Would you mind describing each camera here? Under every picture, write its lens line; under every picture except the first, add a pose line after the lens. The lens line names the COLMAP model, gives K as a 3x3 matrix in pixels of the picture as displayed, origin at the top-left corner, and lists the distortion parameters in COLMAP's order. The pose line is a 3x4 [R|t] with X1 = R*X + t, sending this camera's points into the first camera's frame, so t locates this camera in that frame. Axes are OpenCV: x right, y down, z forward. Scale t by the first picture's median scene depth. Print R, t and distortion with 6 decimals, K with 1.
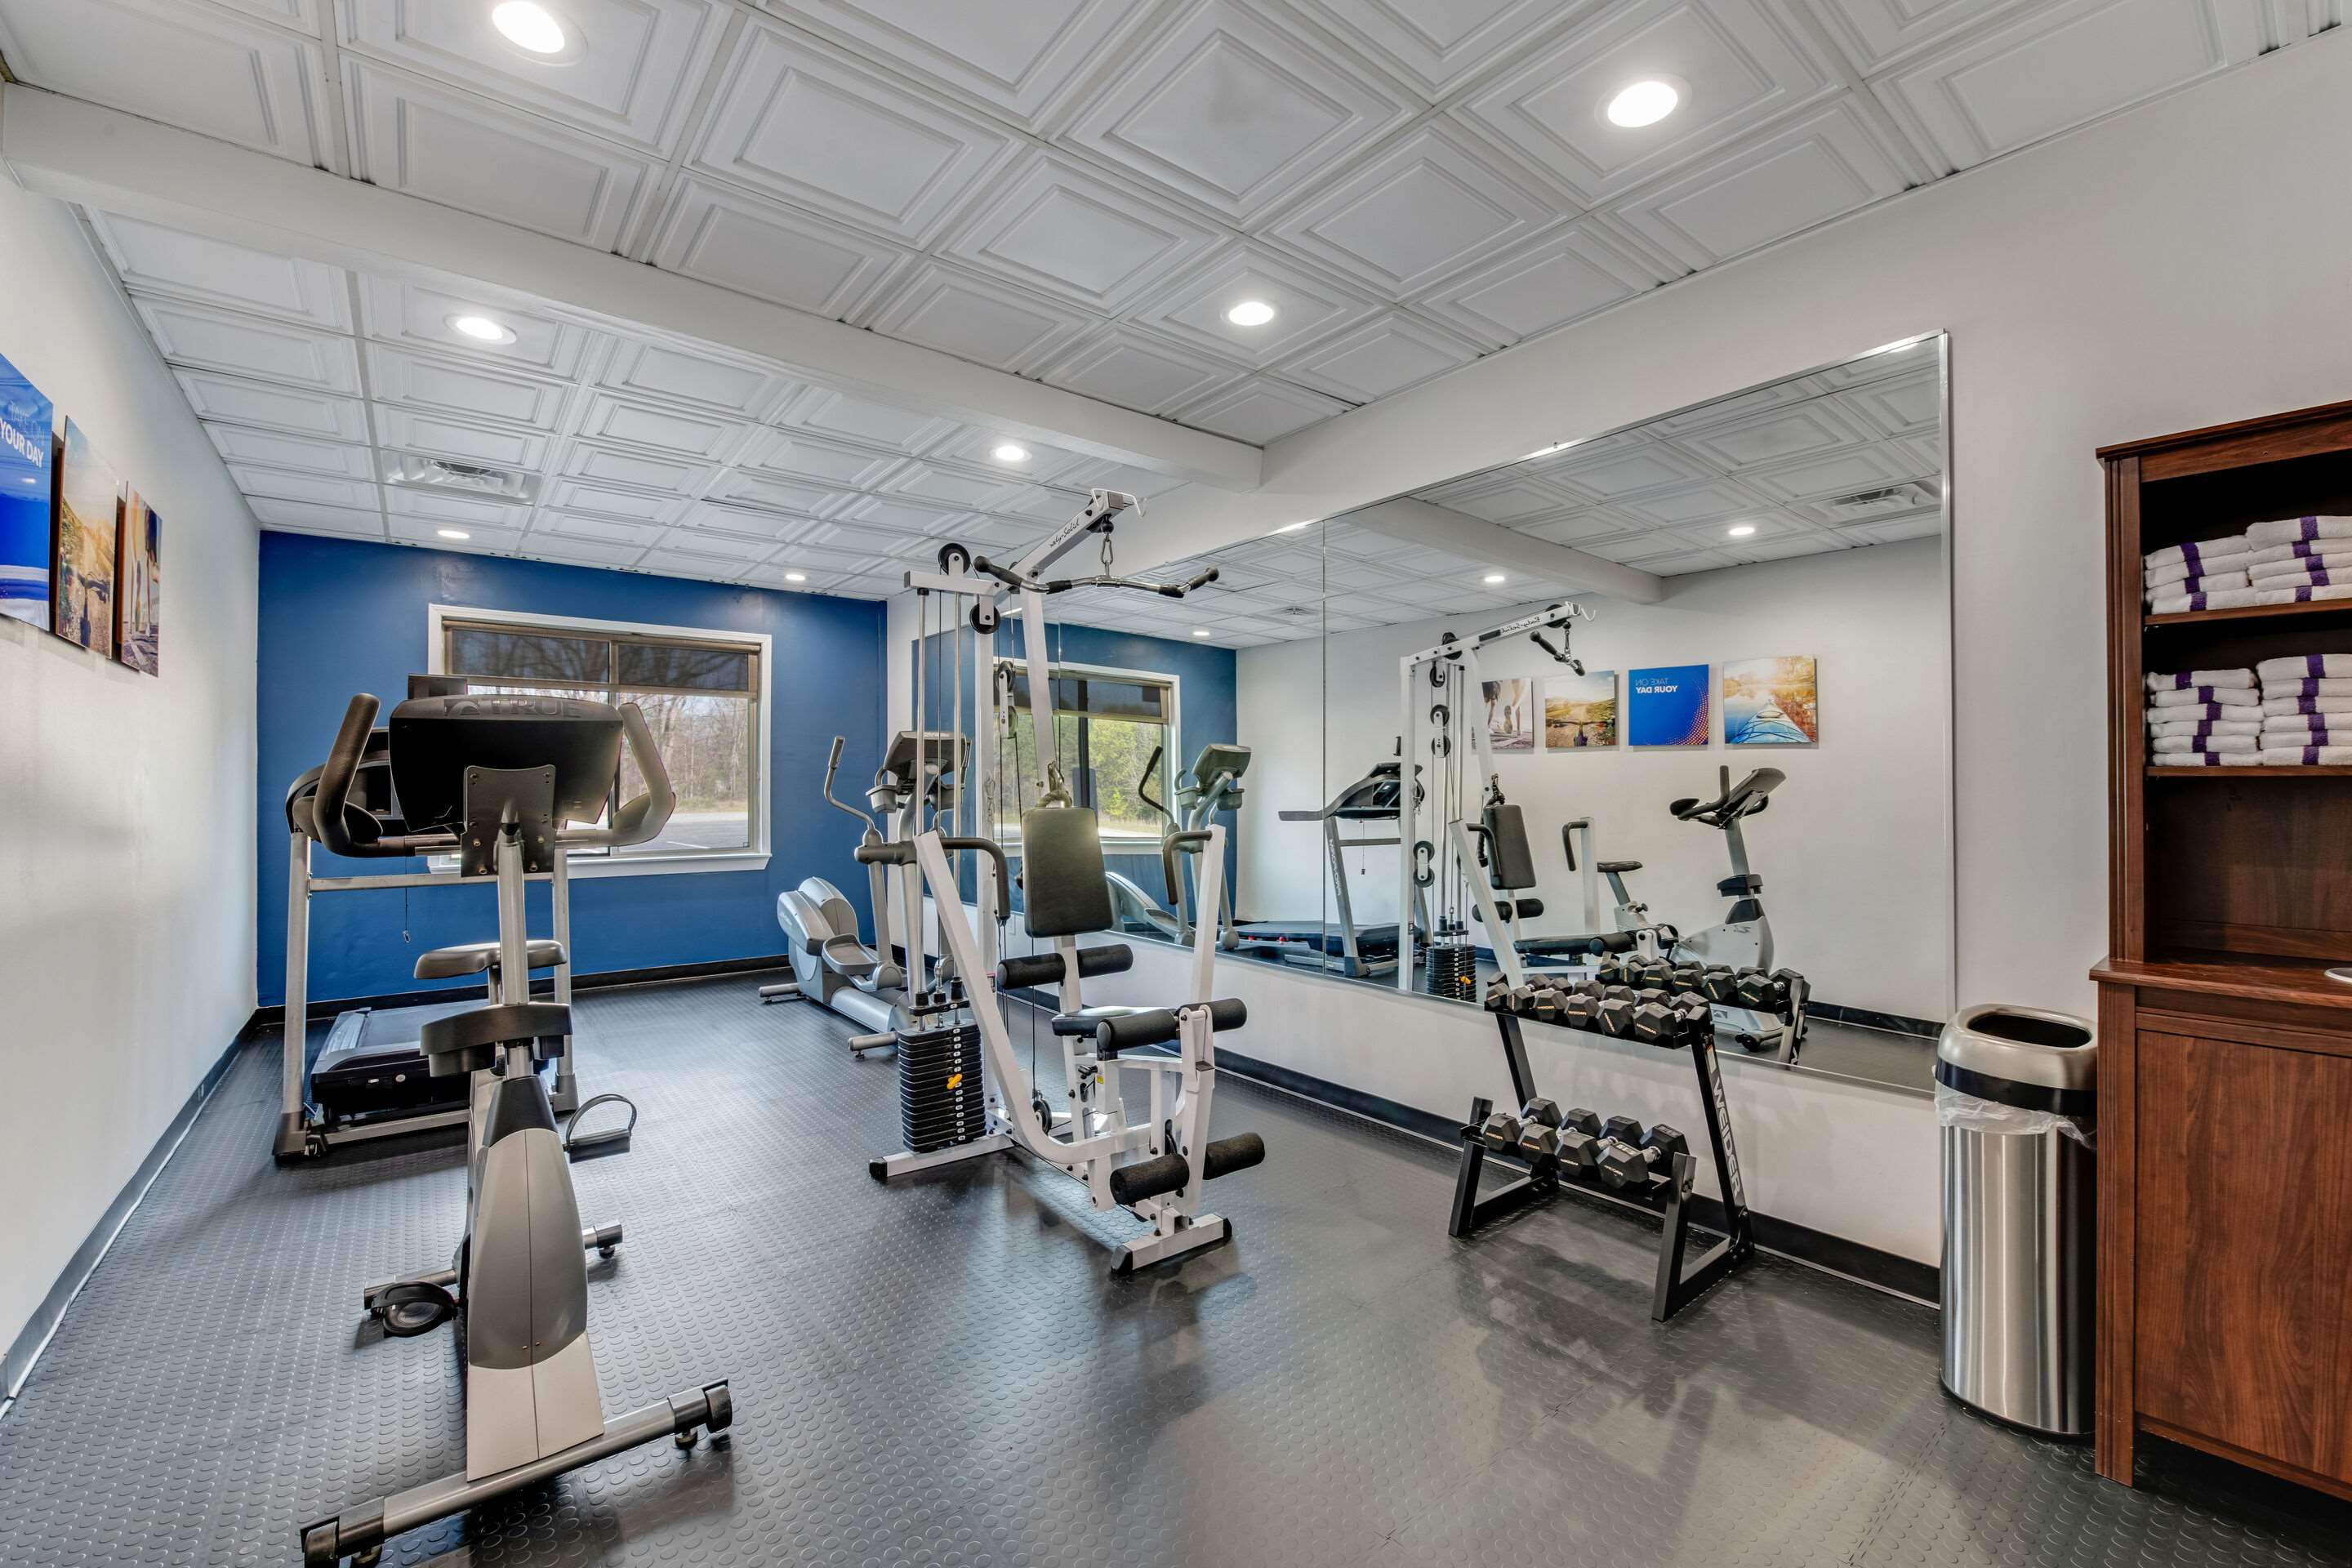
lens RADIAL K [[969.2, 0, 1183.0], [0, 969.2, 782.9], [0, 0, 1]] dist [-0.007387, 0.000881]
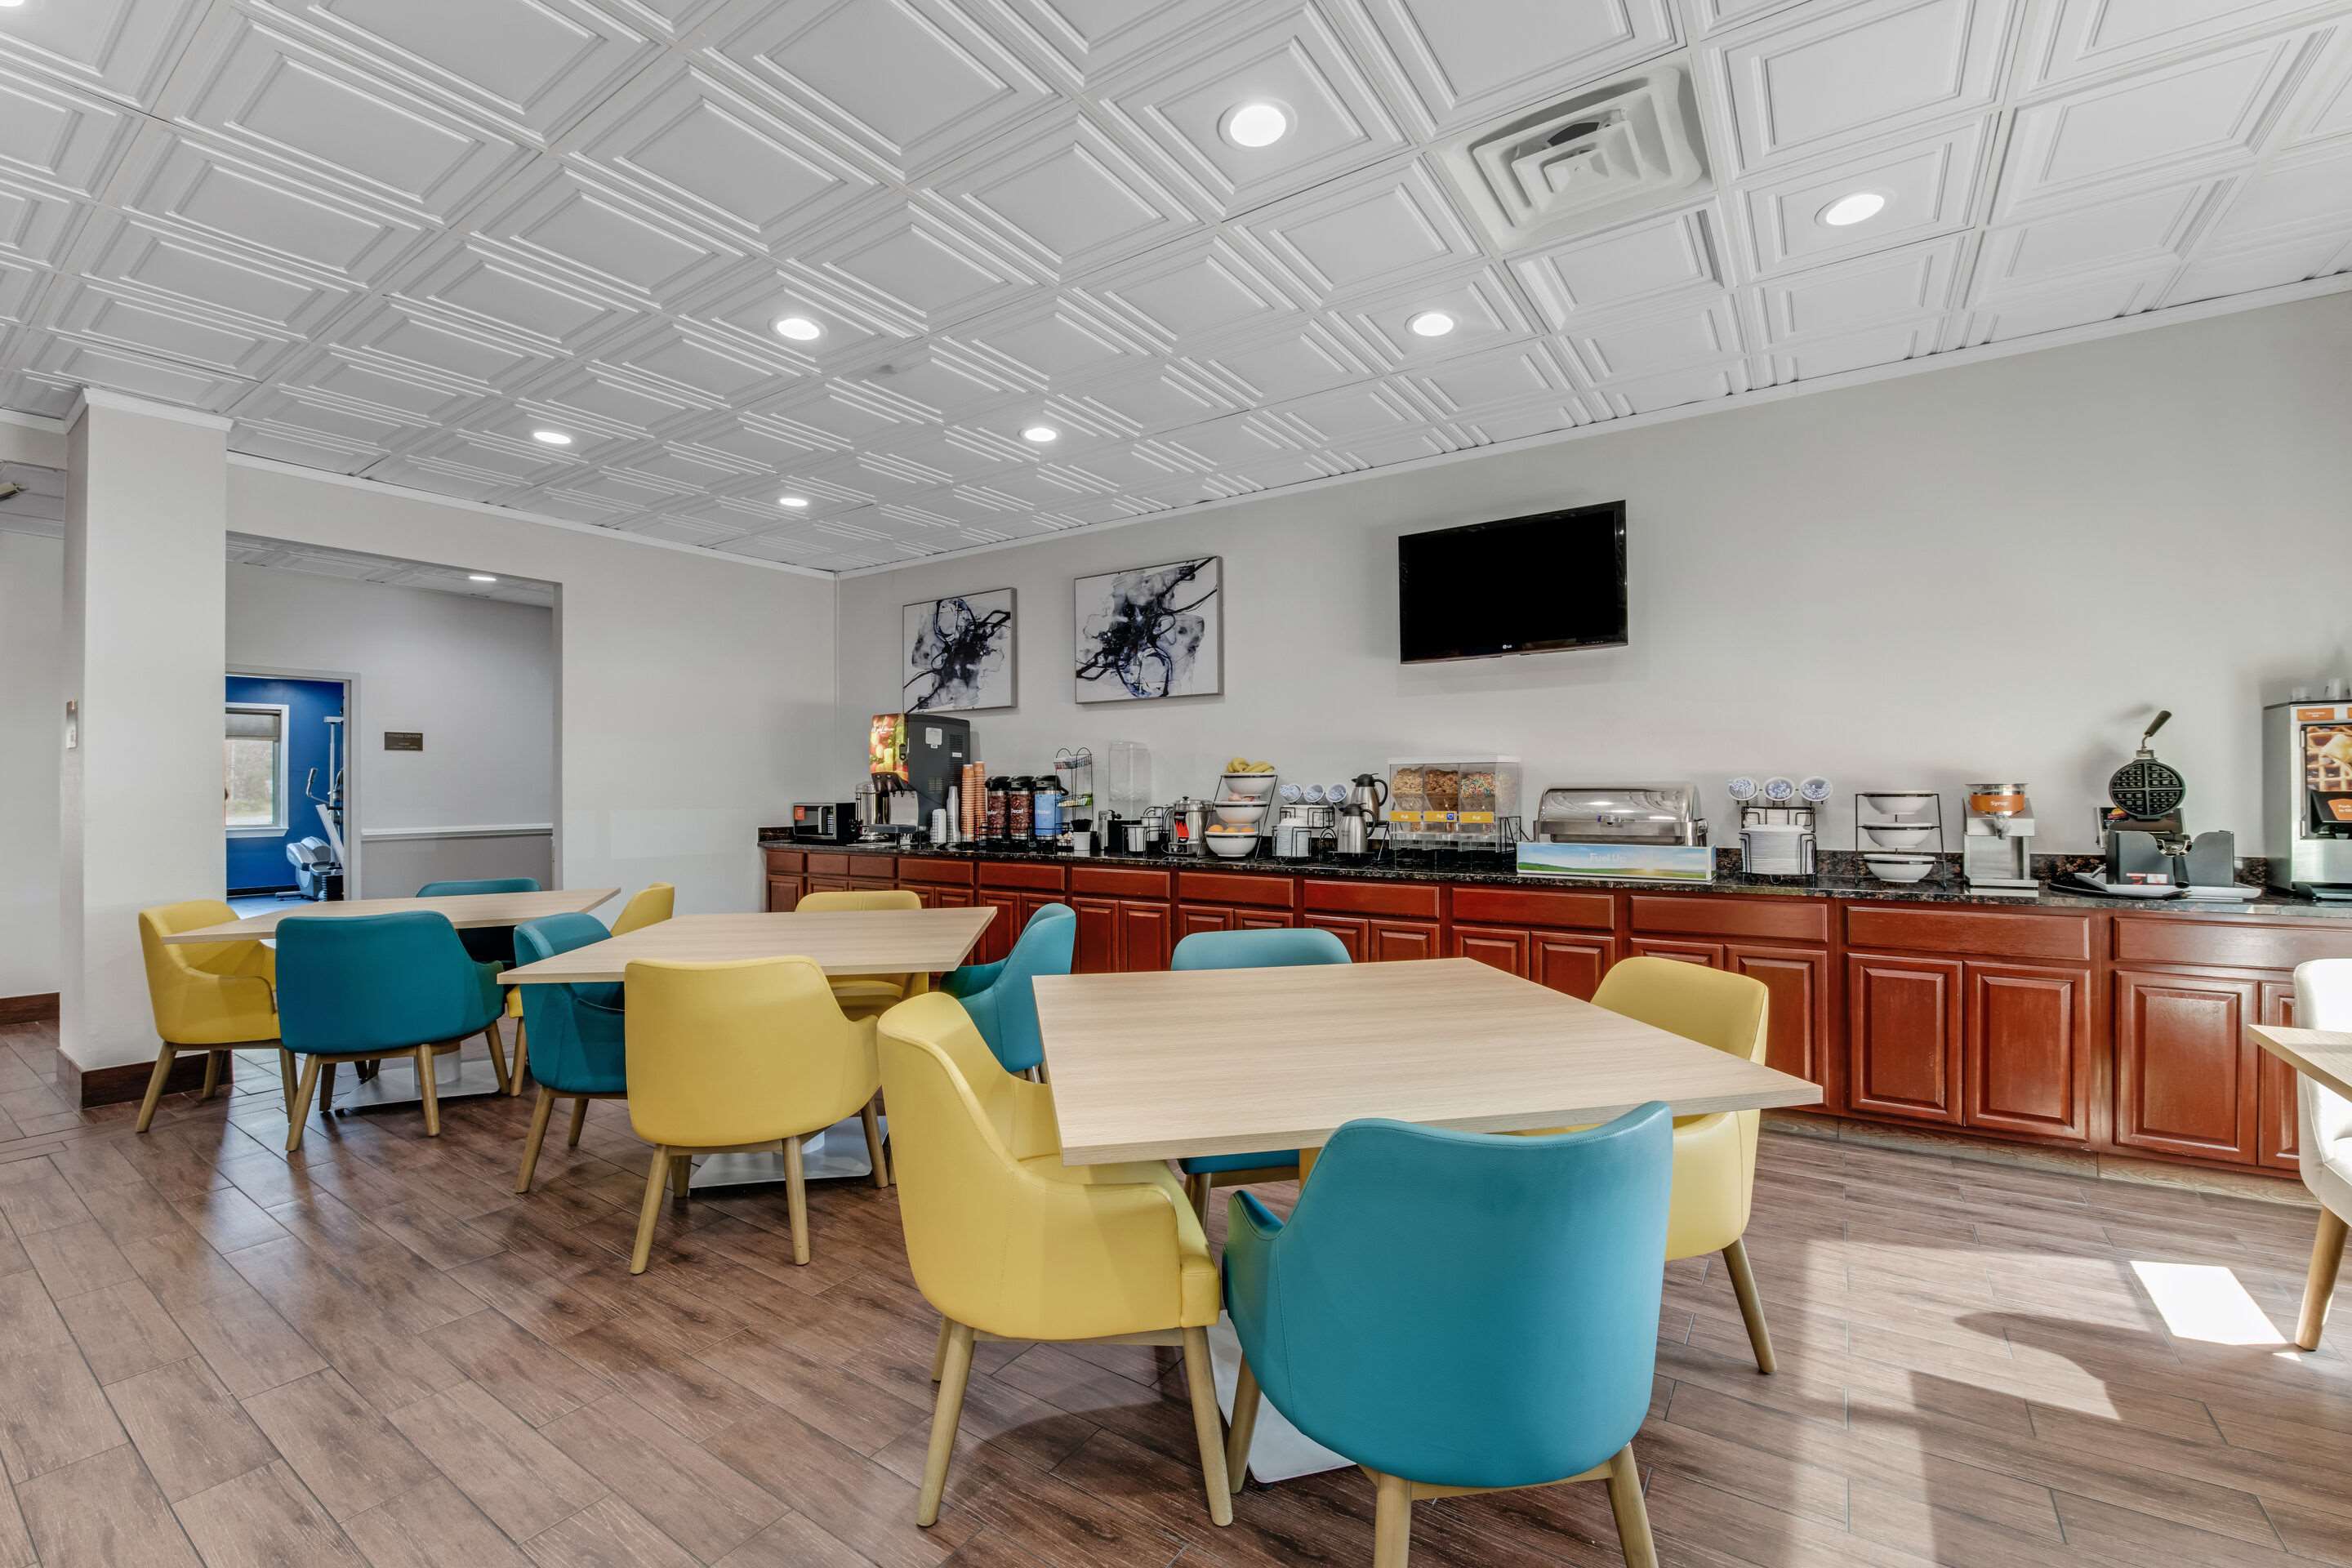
lens RADIAL K [[969.2, 0, 1193.3], [0, 969.2, 792.6], [0, 0, 1]] dist [-0.007387, 0.000881]
pose [[0.946522, -0.006612, 0.322572, 0.733111], [0.004069, 0.999955, 0.008559, -0.006104], [-0.322614, -0.006789, 0.946506, -1.535329]]
